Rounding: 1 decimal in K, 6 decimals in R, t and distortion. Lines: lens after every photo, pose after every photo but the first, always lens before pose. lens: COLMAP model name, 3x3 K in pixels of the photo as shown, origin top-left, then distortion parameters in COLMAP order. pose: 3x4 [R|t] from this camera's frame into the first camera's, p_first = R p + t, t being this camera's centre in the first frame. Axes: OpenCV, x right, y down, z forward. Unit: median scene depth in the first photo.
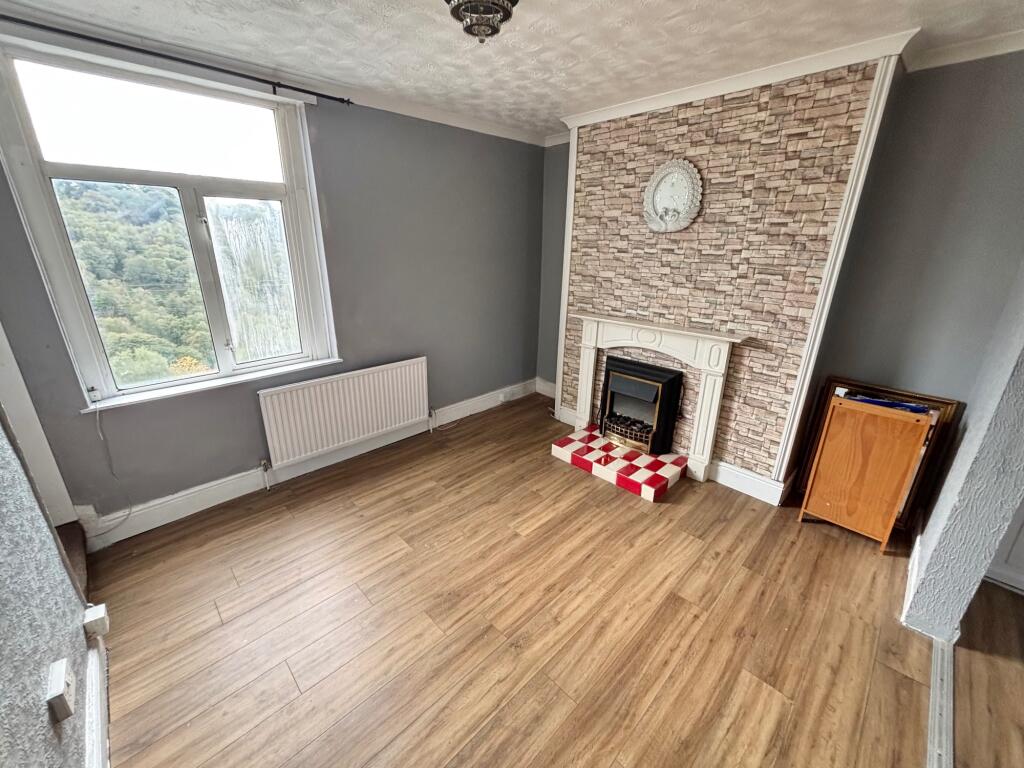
lens RADIAL K [[408.7, 0, 508.9], [0, 408.7, 380.8], [0, 0, 1]] dist [-0.002262, -0.000477]
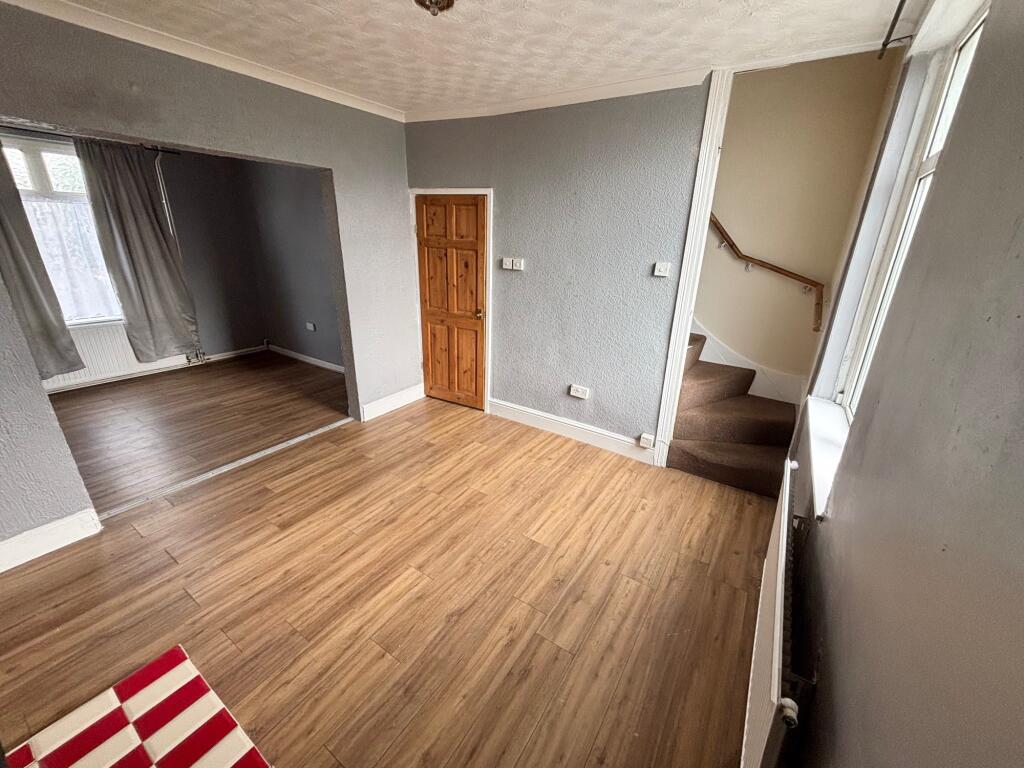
lens RADIAL K [[408.7, 0, 511.2], [0, 408.7, 379.6], [0, 0, 1]] dist [-0.002262, -0.000477]
pose [[-0.976769, 0.037211, -0.211042, -0.002069], [-0.102002, 0.785365, 0.610572, -0.500902], [0.188464, 0.617914, -0.763324, 1.487200]]
